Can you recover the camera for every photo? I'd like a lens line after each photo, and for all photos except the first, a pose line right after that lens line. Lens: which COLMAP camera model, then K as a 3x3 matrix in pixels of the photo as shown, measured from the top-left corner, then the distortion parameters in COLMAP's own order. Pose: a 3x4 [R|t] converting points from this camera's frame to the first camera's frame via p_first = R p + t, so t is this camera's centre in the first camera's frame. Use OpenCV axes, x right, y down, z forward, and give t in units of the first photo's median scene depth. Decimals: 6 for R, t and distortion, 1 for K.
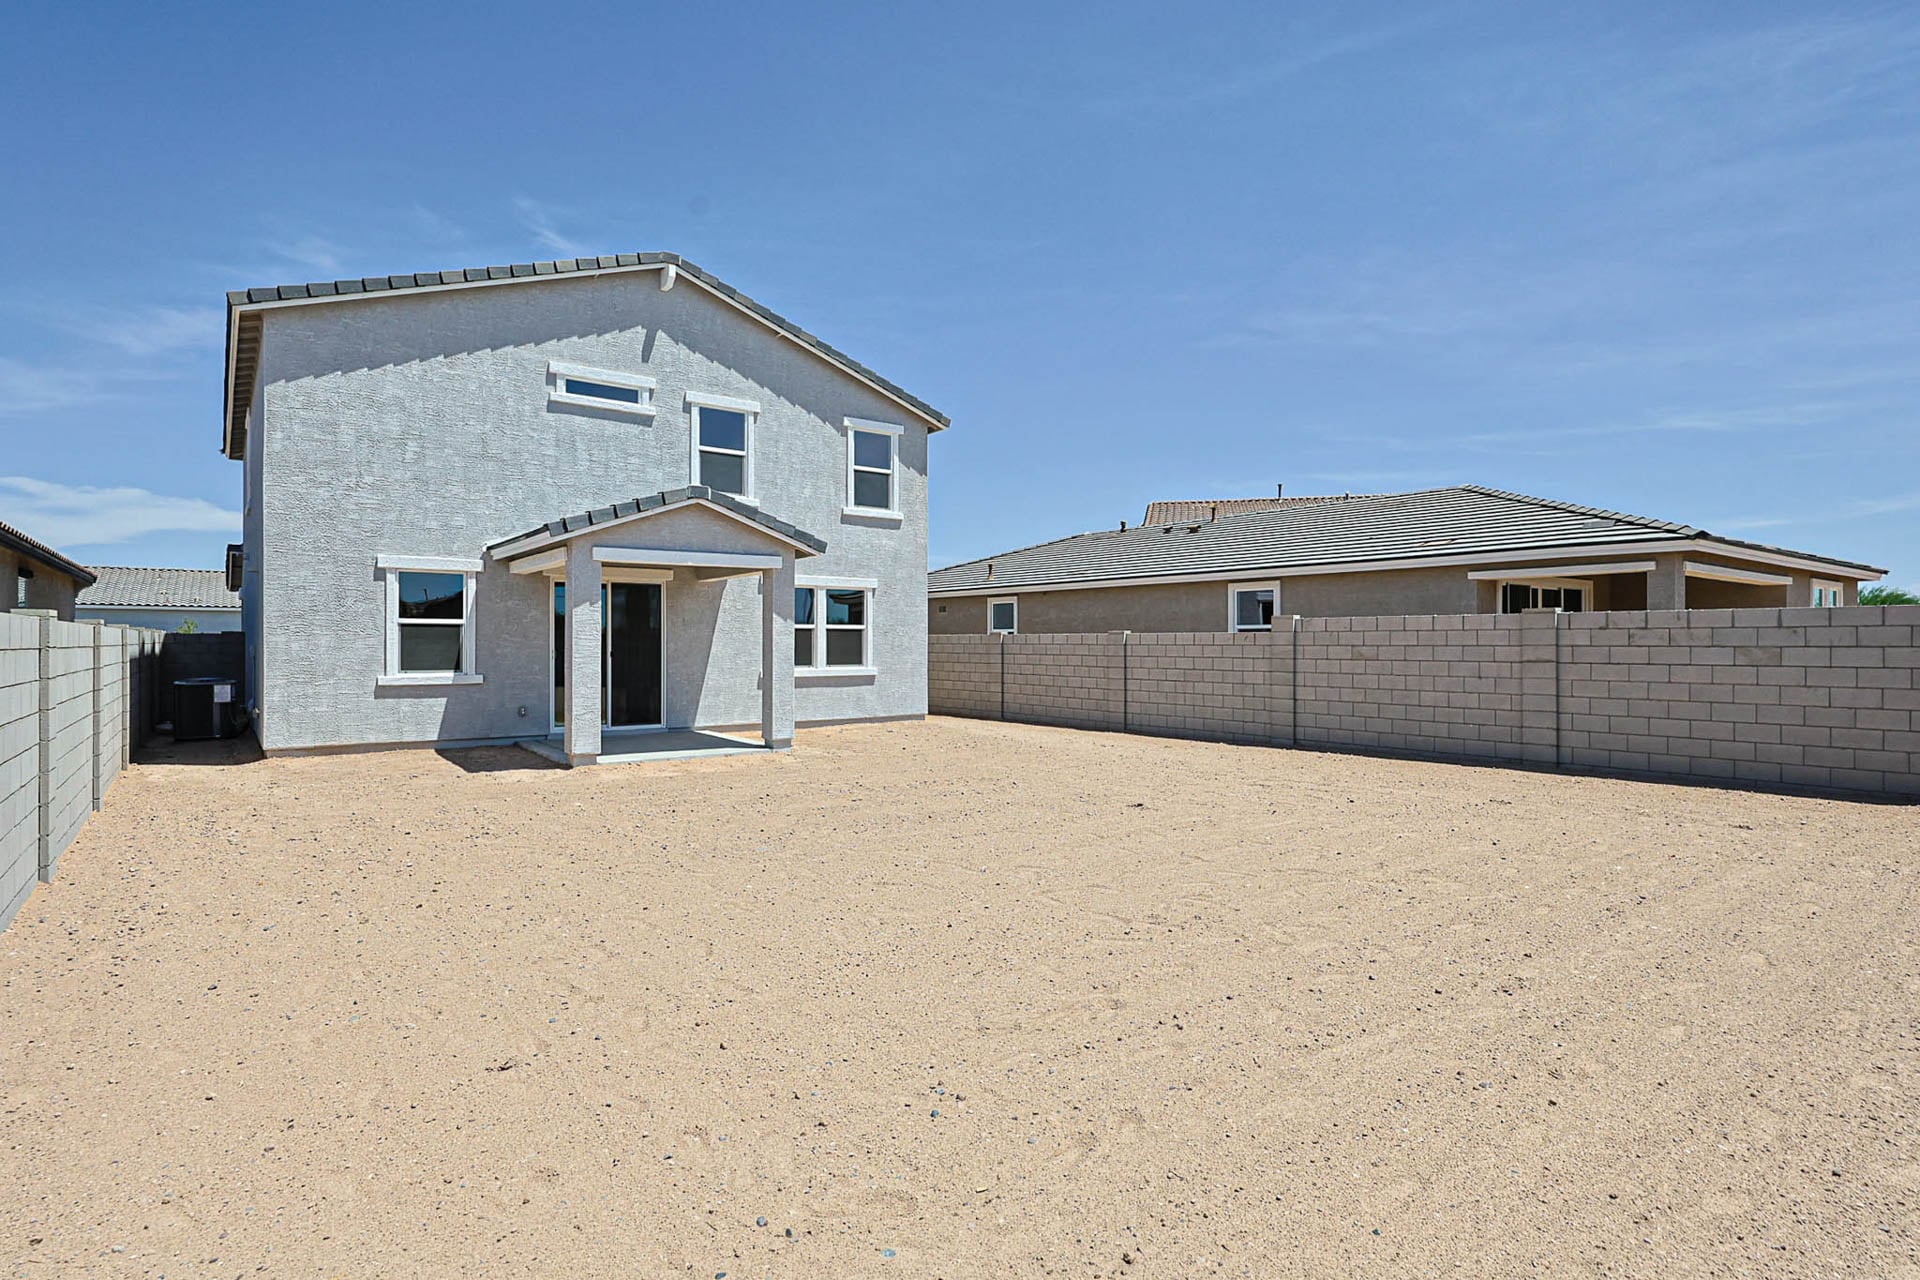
lens RADIAL K [[947.5, 0, 957.9], [0, 947.5, 637.6], [0, 0, 1]] dist [-0.014205, 0.000132]
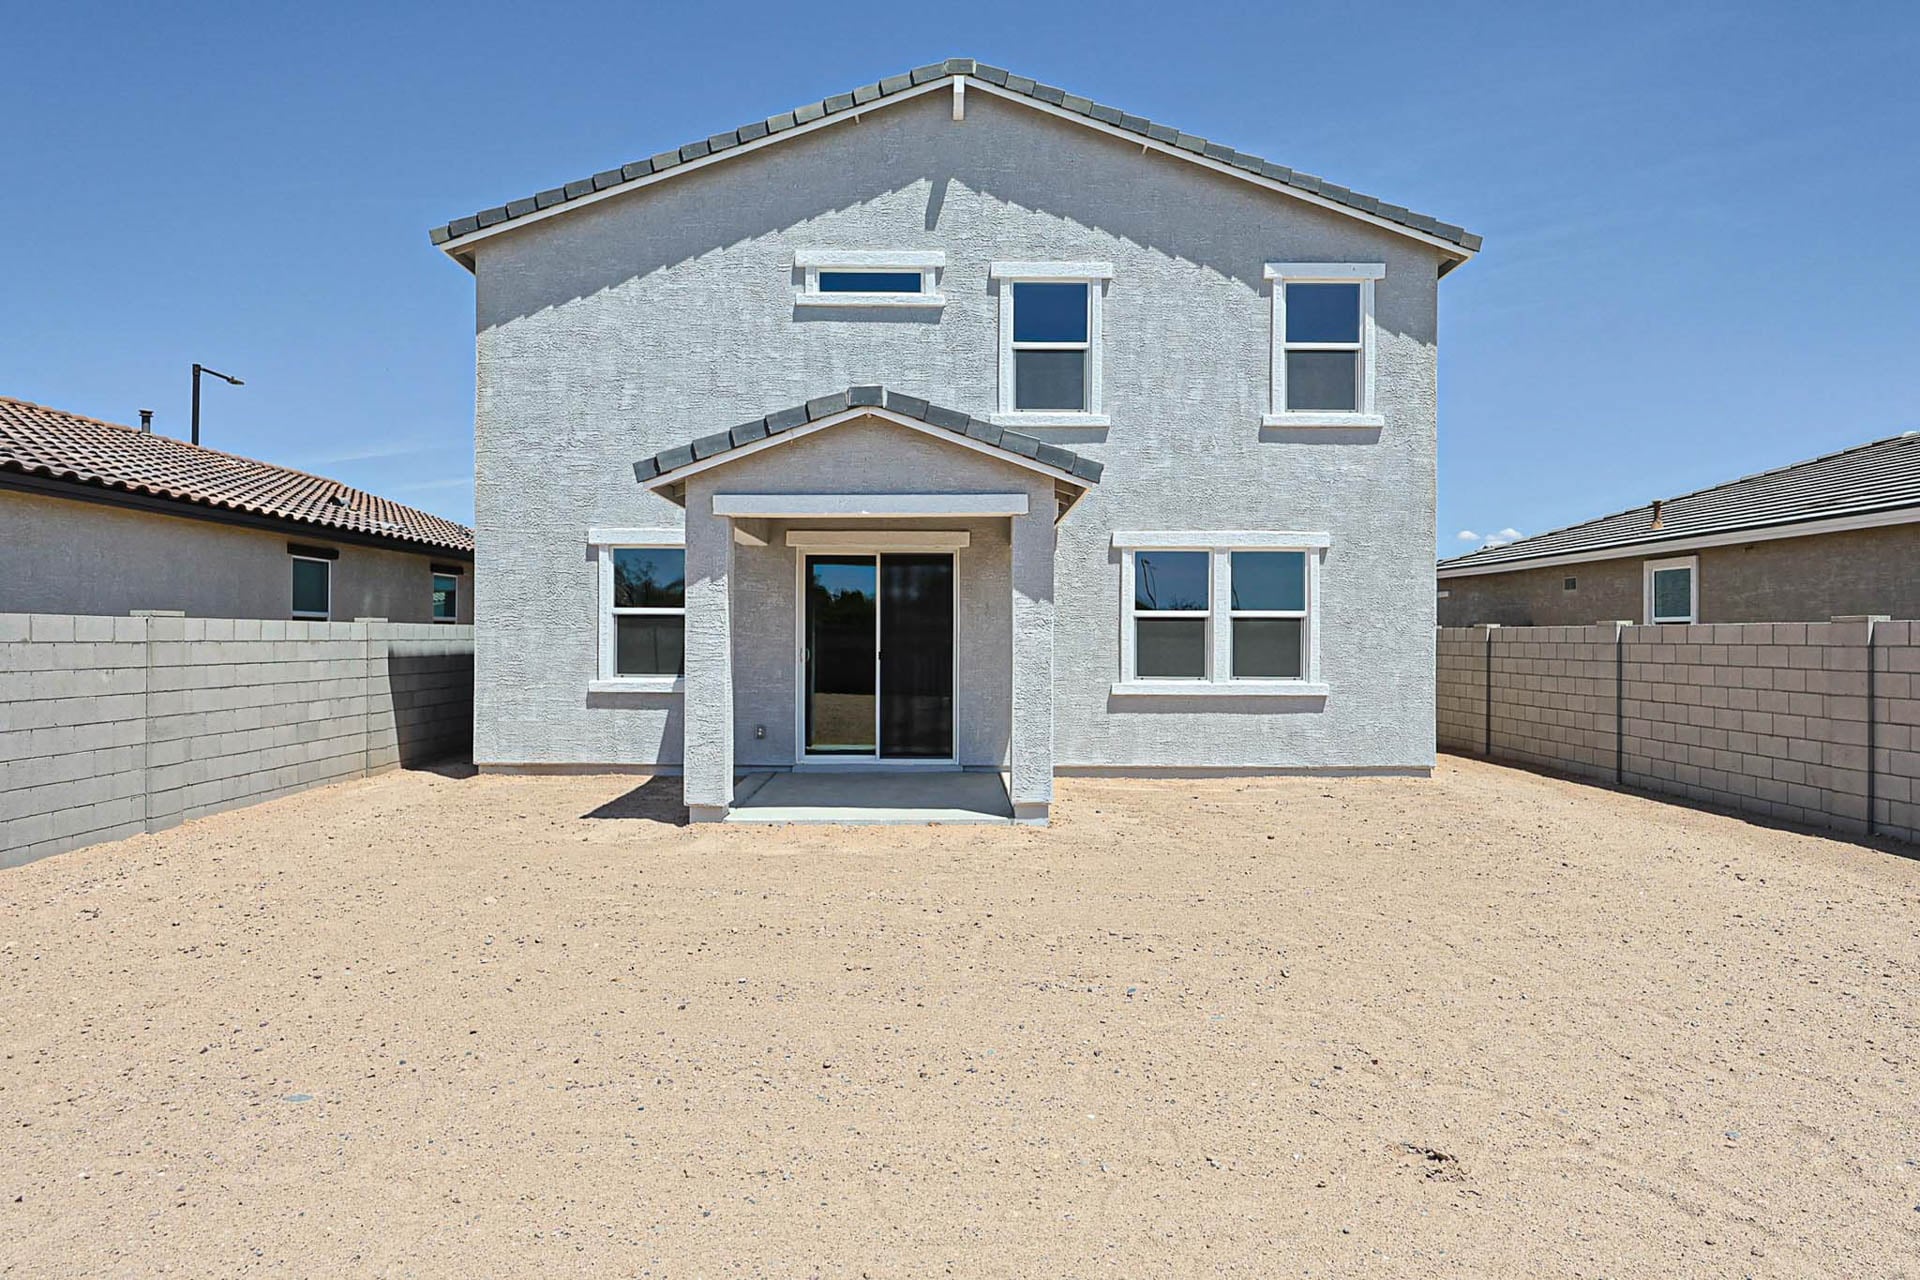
lens RADIAL K [[1124.0, 0, 960.3], [0, 1124.0, 635.9], [0, 0, 1]] dist [-0.000536, 0.001264]
pose [[0.798545, 0.000454, -0.601935, 0.175013], [0.000576, 0.999999, 0.001518, 0.001649], [0.601935, -0.001559, 0.798544, 0.357032]]
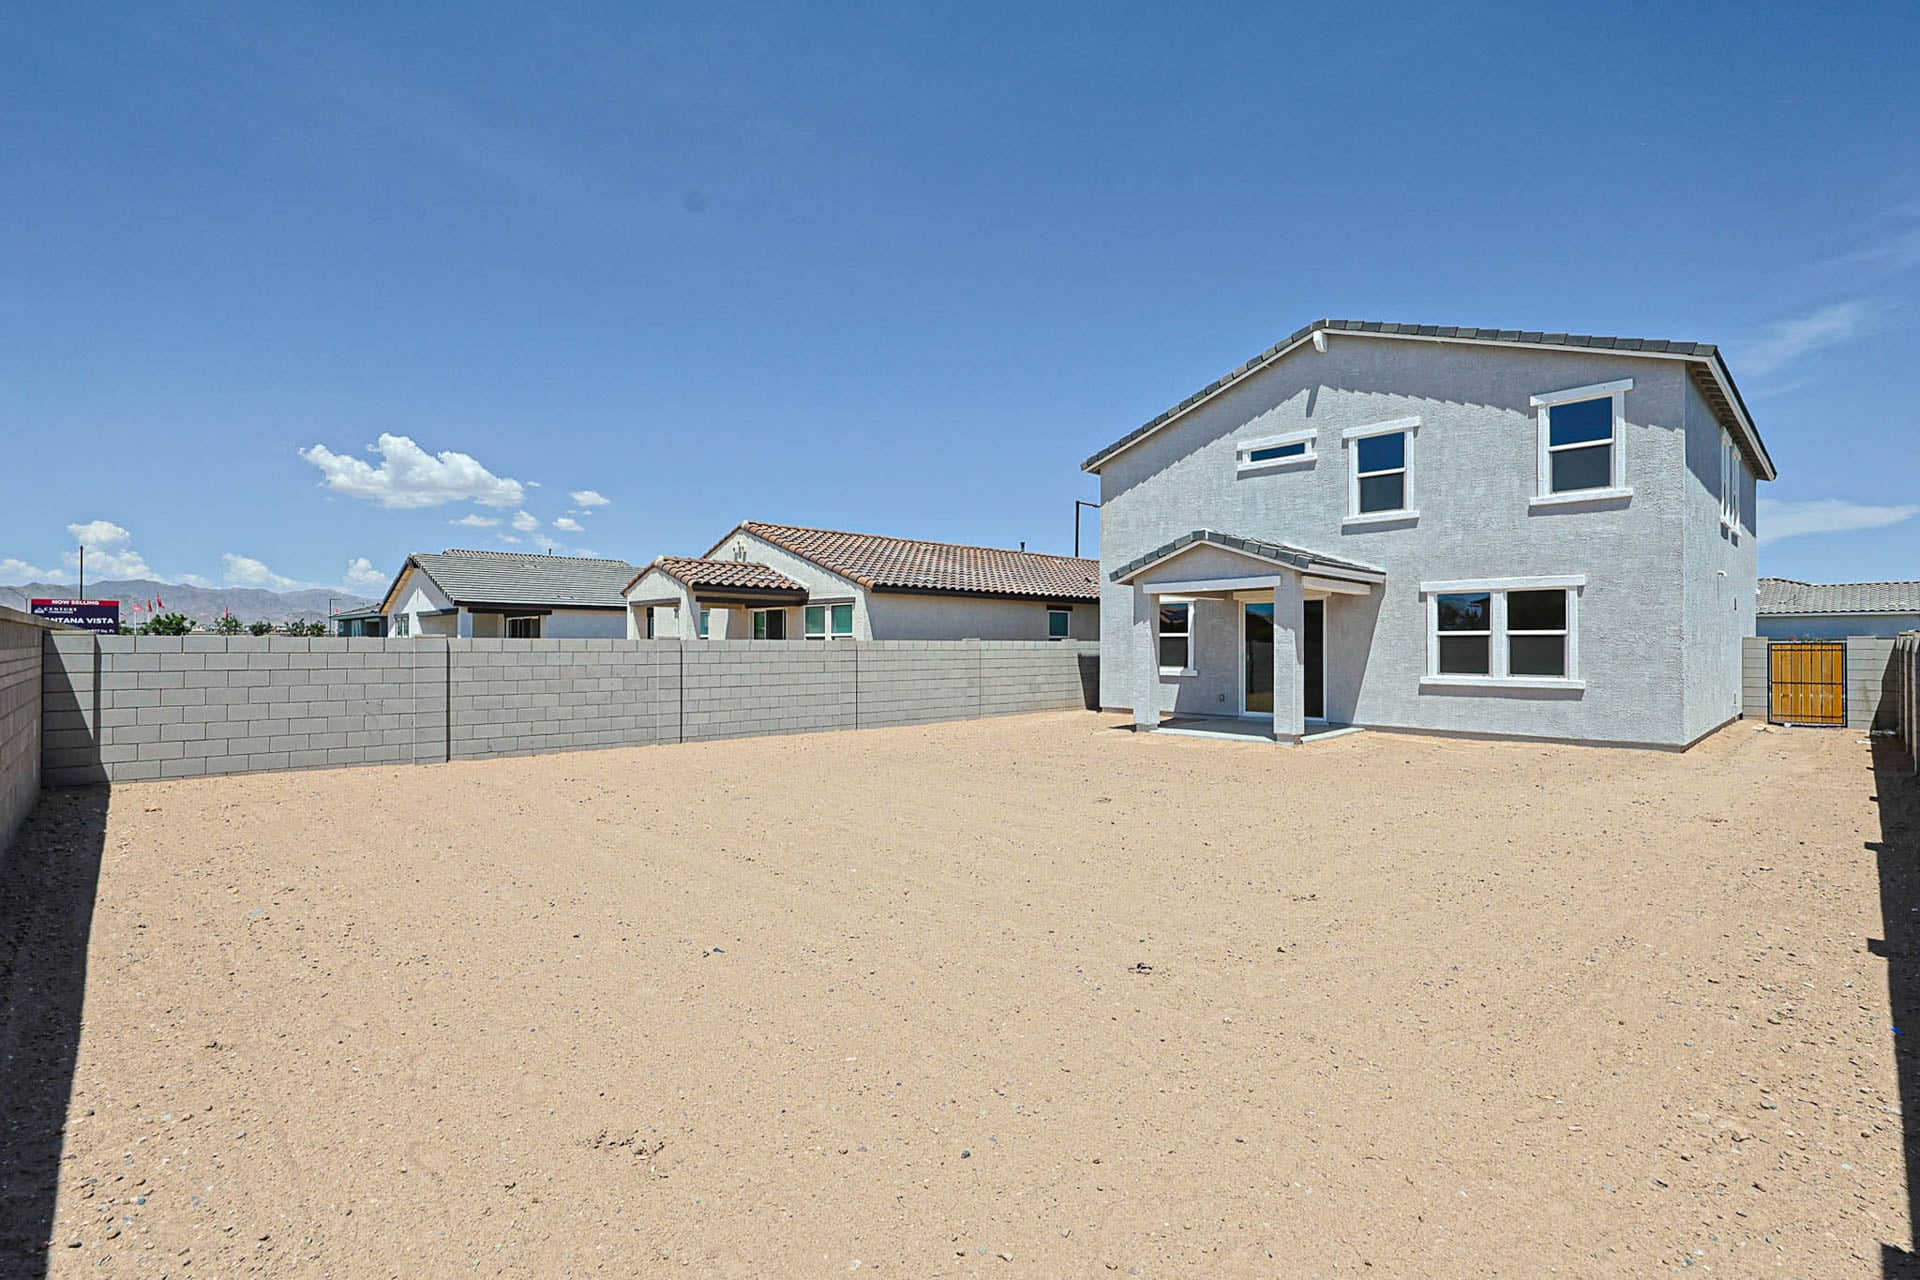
lens RADIAL K [[862.0, 0, 945.4], [0, 862.0, 636.6], [0, 0, 1]] dist [-0.018993, -0.000583]
pose [[0.097514, -0.010356, -0.995180, 0.705642], [0.003115, 0.999944, -0.010101, -0.001232], [0.995229, -0.002115, 0.097541, 0.423101]]
